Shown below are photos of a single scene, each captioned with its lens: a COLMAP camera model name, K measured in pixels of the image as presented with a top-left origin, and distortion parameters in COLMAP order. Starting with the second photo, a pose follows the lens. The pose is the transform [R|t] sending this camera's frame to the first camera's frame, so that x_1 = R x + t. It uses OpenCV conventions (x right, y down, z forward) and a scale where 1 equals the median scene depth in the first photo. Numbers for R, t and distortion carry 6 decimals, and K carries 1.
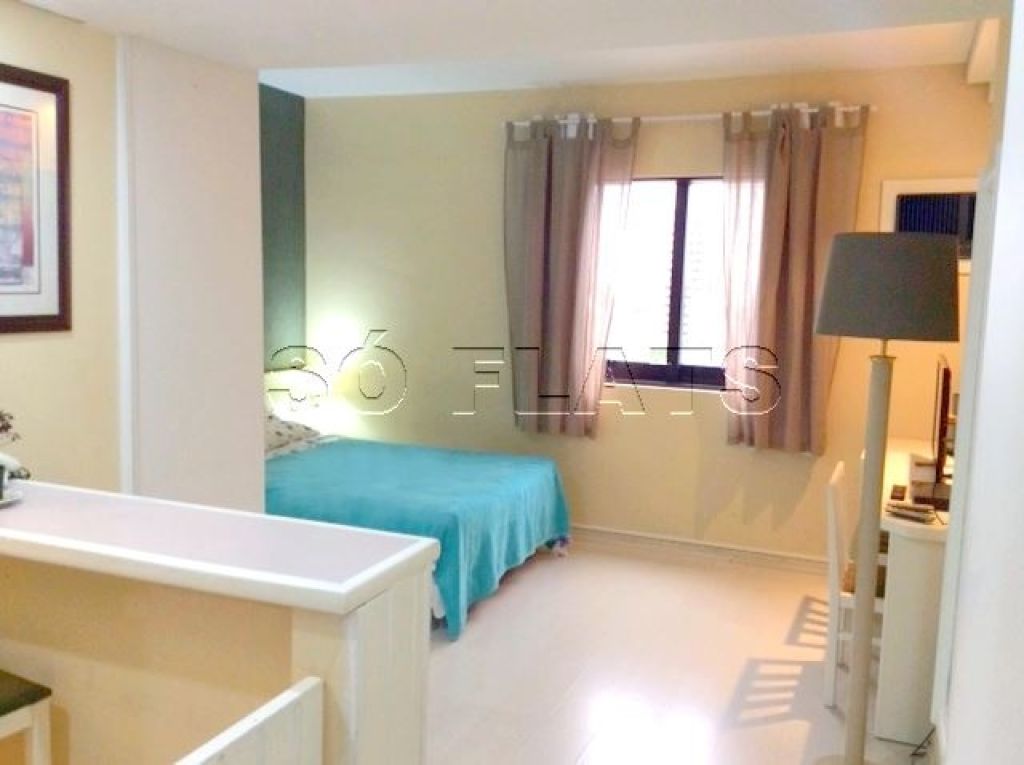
lens RADIAL K [[937.9, 0, 512.0], [0, 937.9, 382.5], [0, 0, 1]] dist [0.078830, -0.000039]
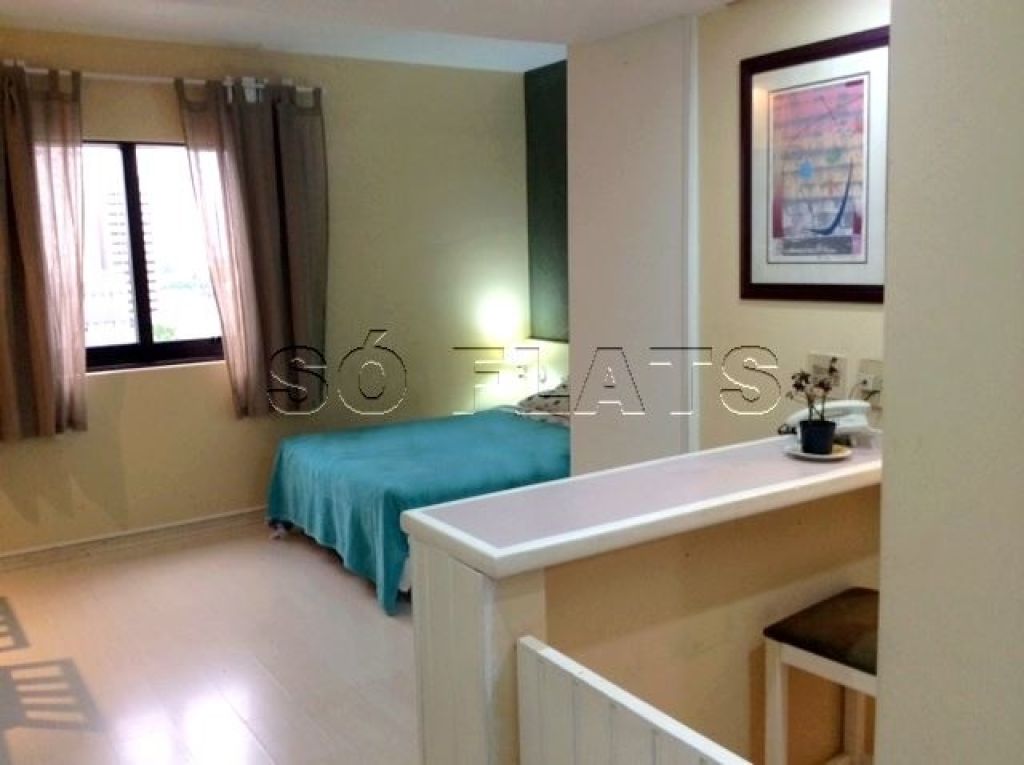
lens RADIAL K [[946.5, 0, 512.0], [0, 946.5, 382.5], [0, 0, 1]] dist [0.012854, 0.016728]
pose [[0.558932, -0.165480, 0.812534, -0.416644], [0.139042, 0.984715, 0.104901, -0.029797], [-0.817473, 0.054344, 0.573397, 0.169625]]
